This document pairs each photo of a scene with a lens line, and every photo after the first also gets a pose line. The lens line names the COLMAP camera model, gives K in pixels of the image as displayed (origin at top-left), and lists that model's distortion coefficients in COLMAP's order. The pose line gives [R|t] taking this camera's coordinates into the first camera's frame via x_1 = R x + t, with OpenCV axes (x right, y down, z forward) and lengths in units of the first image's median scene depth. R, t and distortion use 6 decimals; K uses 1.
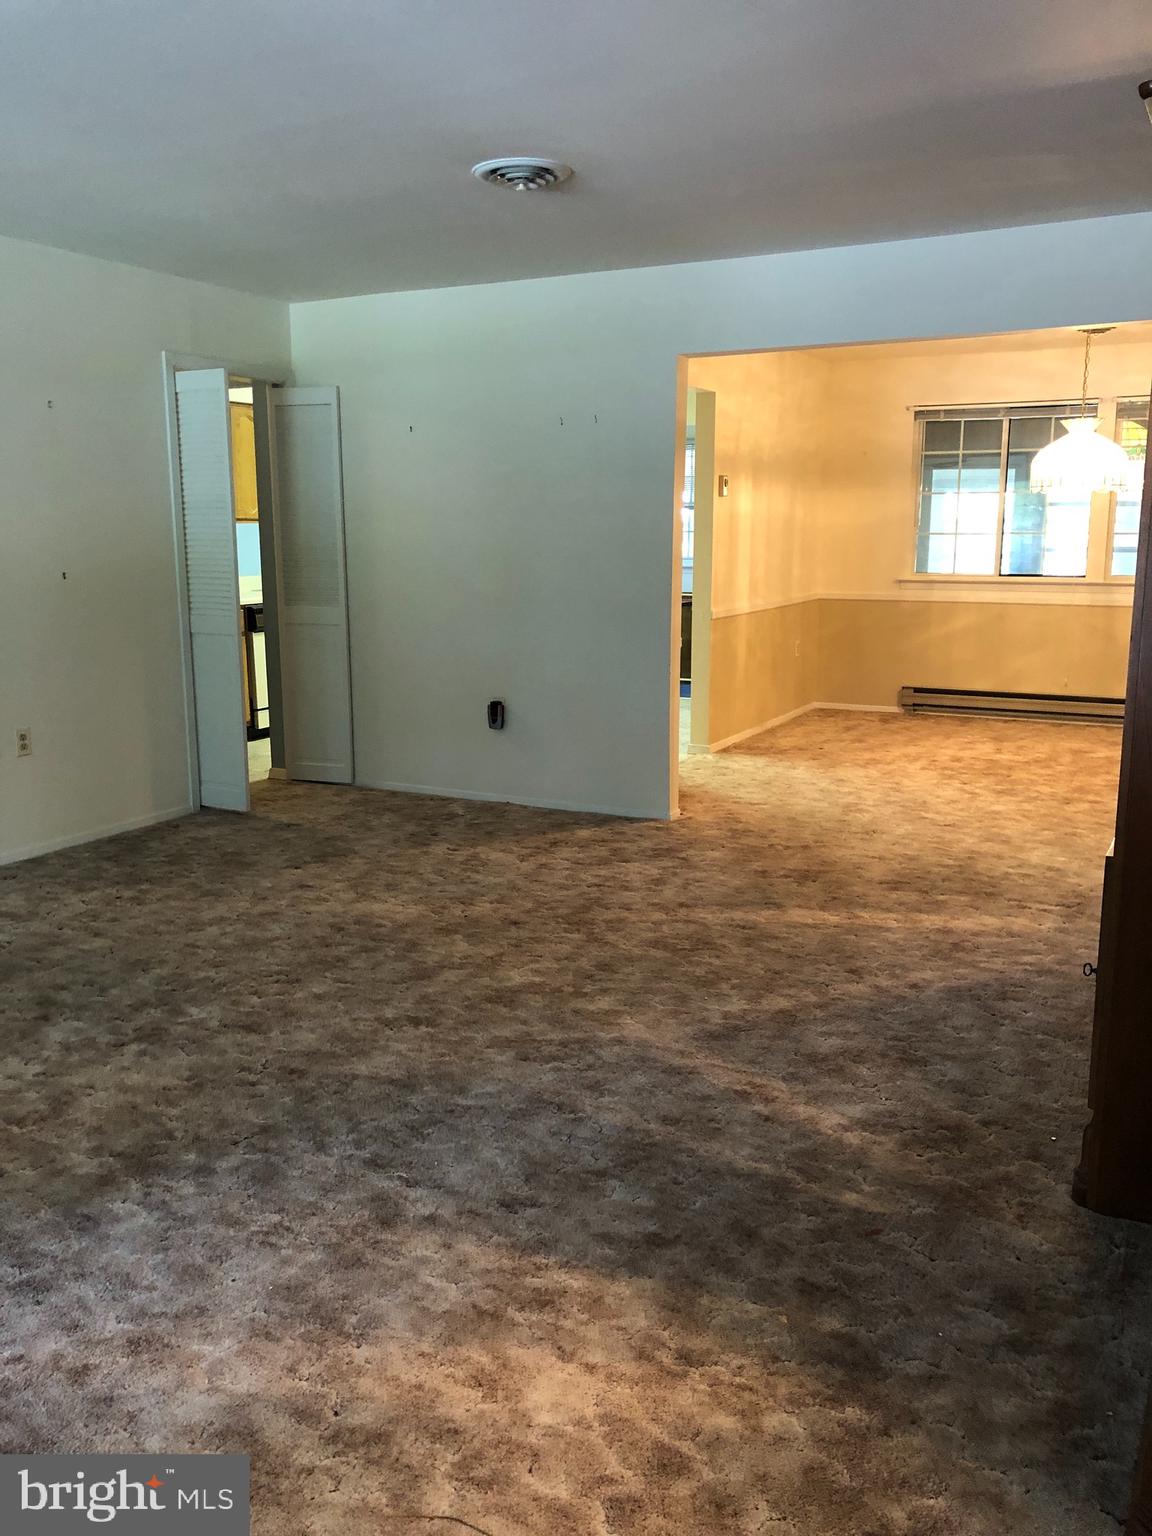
lens RADIAL K [[1282.6, 0, 592.3], [0, 1282.6, 765.0], [0, 0, 1]] dist [0.024386, -0.010315]
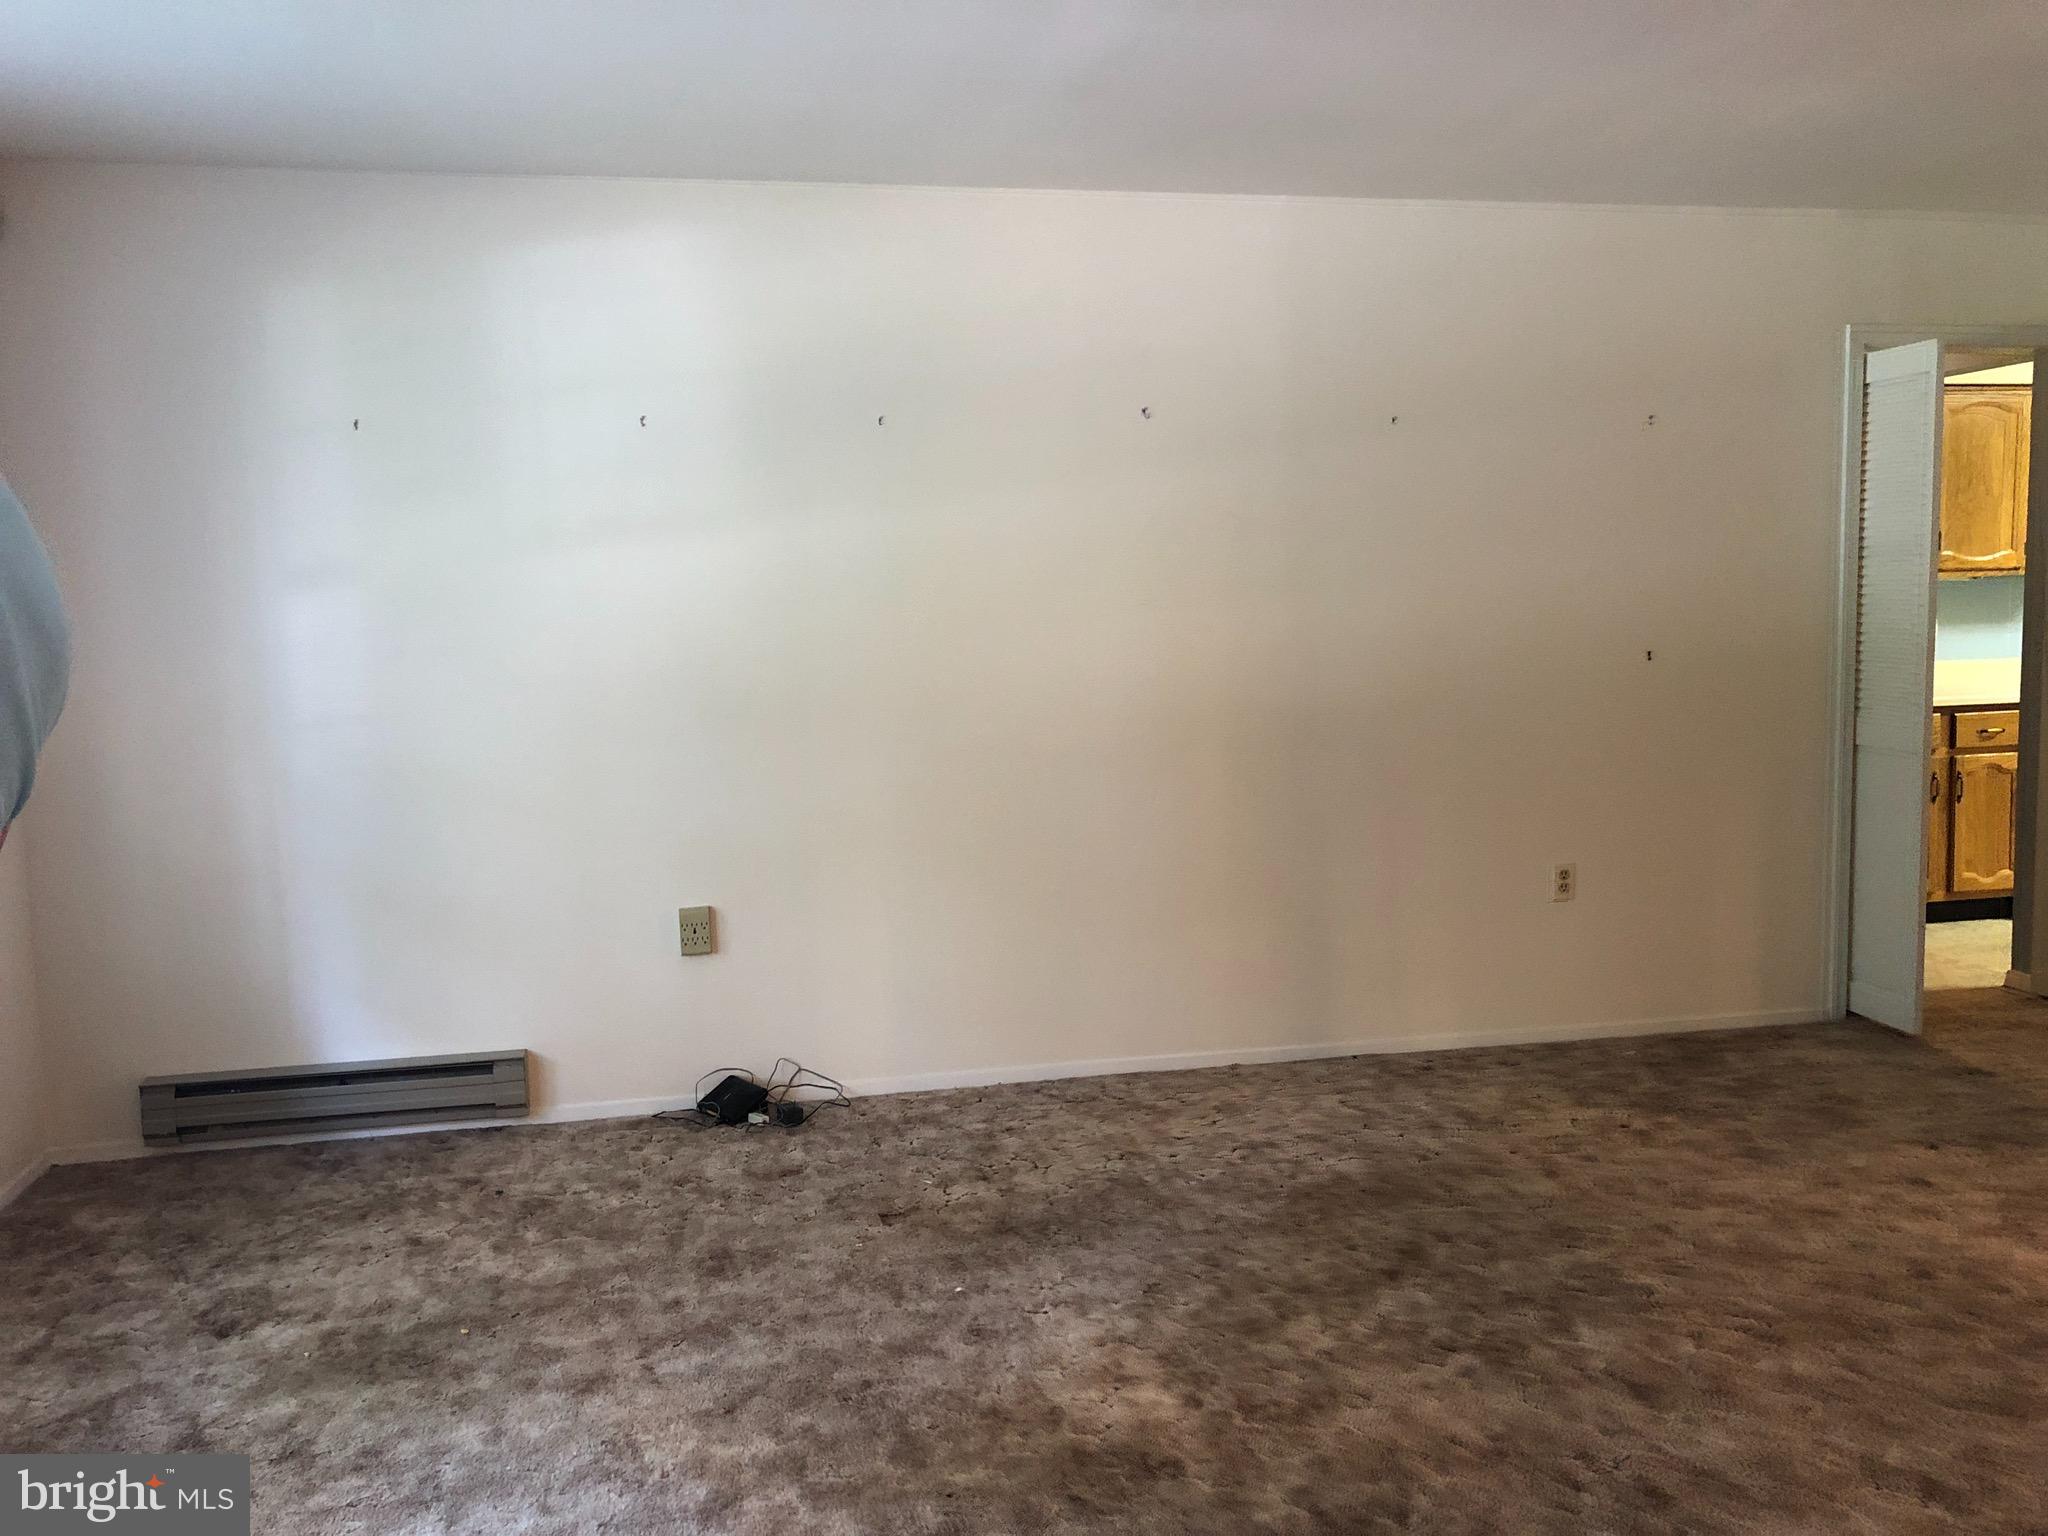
lens RADIAL K [[1710.1, 0, 1013.7], [0, 1710.1, 758.5], [0, 0, 1]] dist [0.024386, -0.010315]
pose [[0.628690, 0.066827, -0.774780, 0.149267], [-0.130517, 0.991236, -0.020411, -0.036450], [0.766625, 0.113954, 0.631902, 0.199902]]
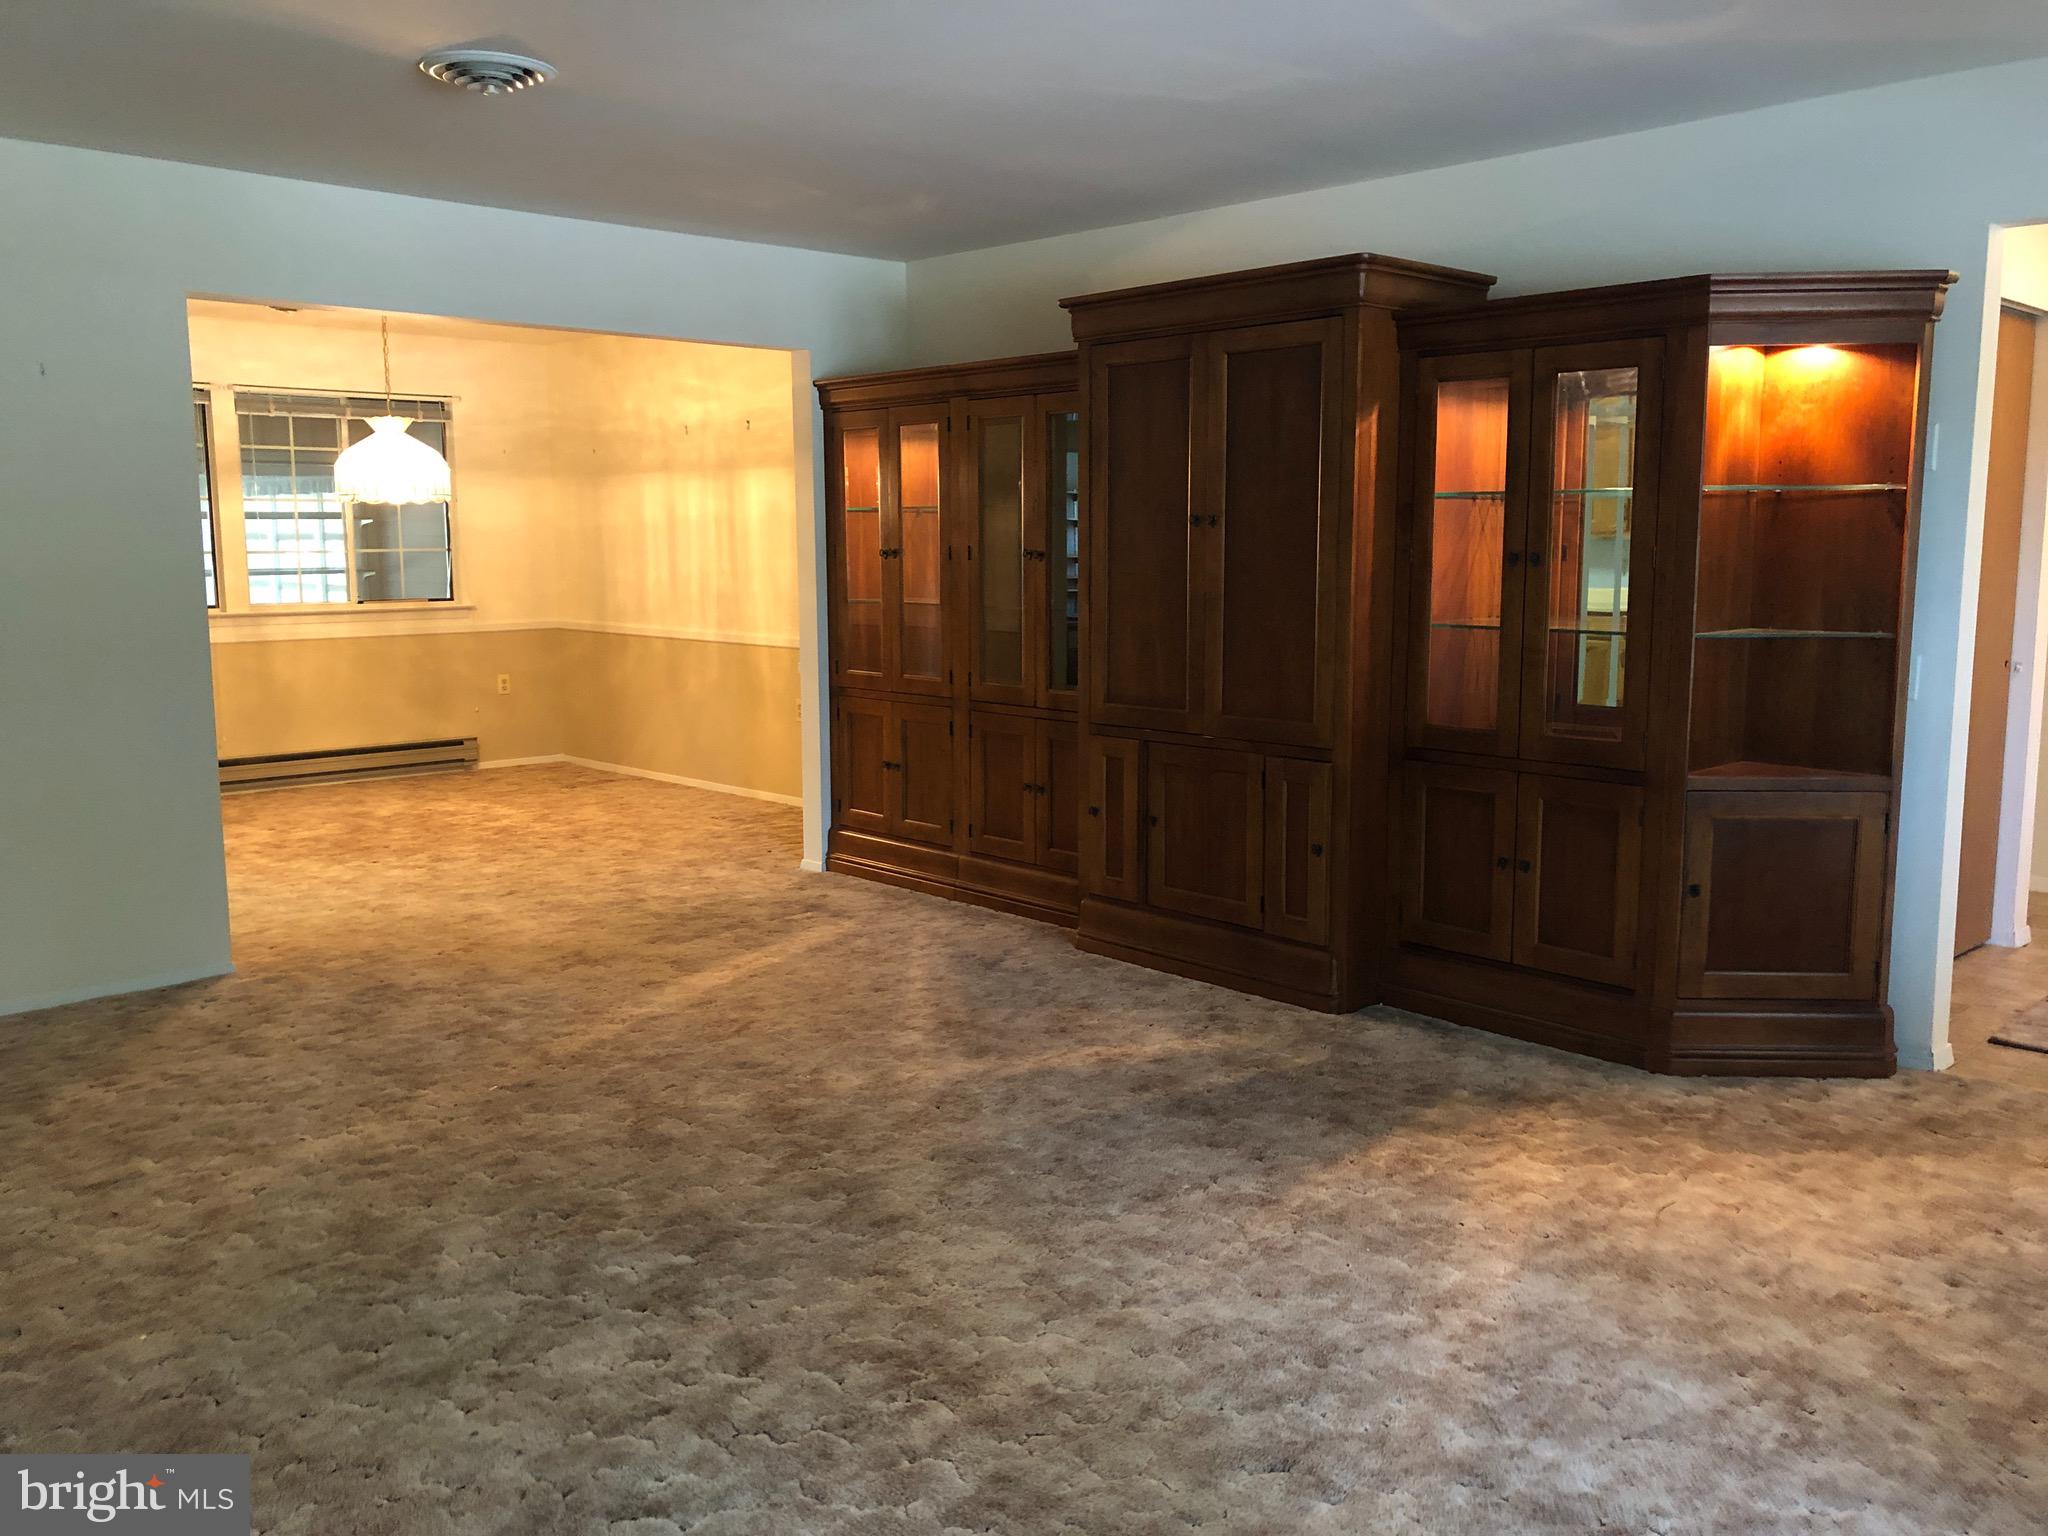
lens RADIAL K [[1710.1, 0, 1021.1], [0, 1710.1, 767.5], [0, 0, 1]] dist [0.024386, -0.010315]
pose [[0.308327, -0.127079, 0.942754, -0.995088], [0.181727, 0.980654, 0.072754, -0.081889], [-0.933761, 0.148892, 0.325456, 0.465647]]
